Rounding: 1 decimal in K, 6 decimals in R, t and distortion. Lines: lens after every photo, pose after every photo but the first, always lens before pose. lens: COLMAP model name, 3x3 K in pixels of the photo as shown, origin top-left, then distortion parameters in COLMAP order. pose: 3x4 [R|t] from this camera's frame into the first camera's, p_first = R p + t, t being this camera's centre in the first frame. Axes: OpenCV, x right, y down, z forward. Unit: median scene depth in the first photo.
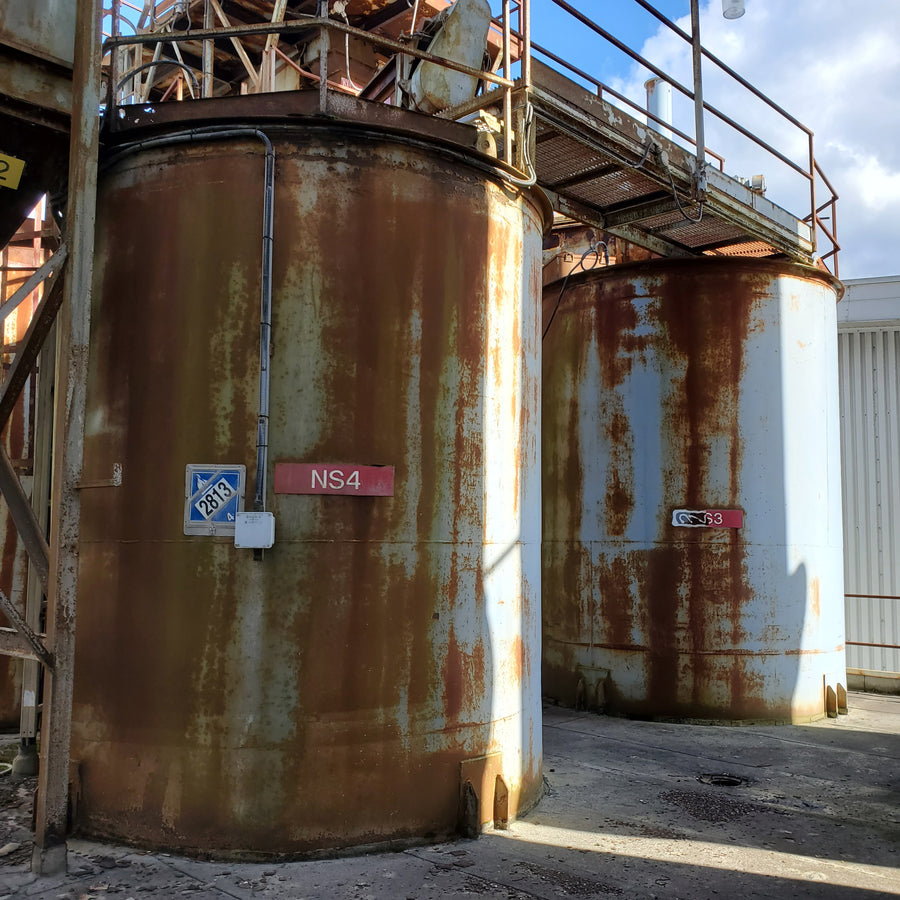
lens RADIAL K [[920.2, 0, 450.0], [0, 920.2, 450.0], [0, 0, 1]] dist [0.026389, -0.032457]
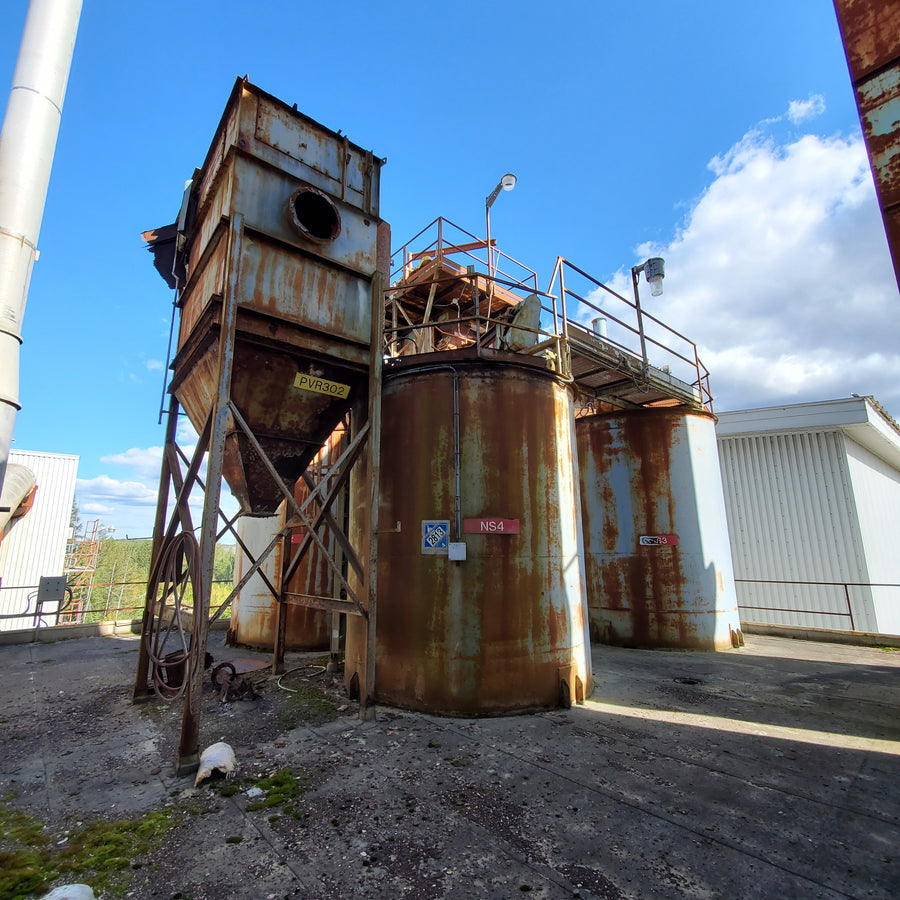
lens RADIAL K [[470.1, 0, 429.7], [0, 470.1, 448.6], [0, 0, 1]] dist [-0.000120, 0.000135]
pose [[0.993002, -0.037722, -0.111914, -0.130064], [0.024221, 0.992522, -0.119637, -0.017264], [0.115590, 0.116089, 0.986490, -0.085448]]
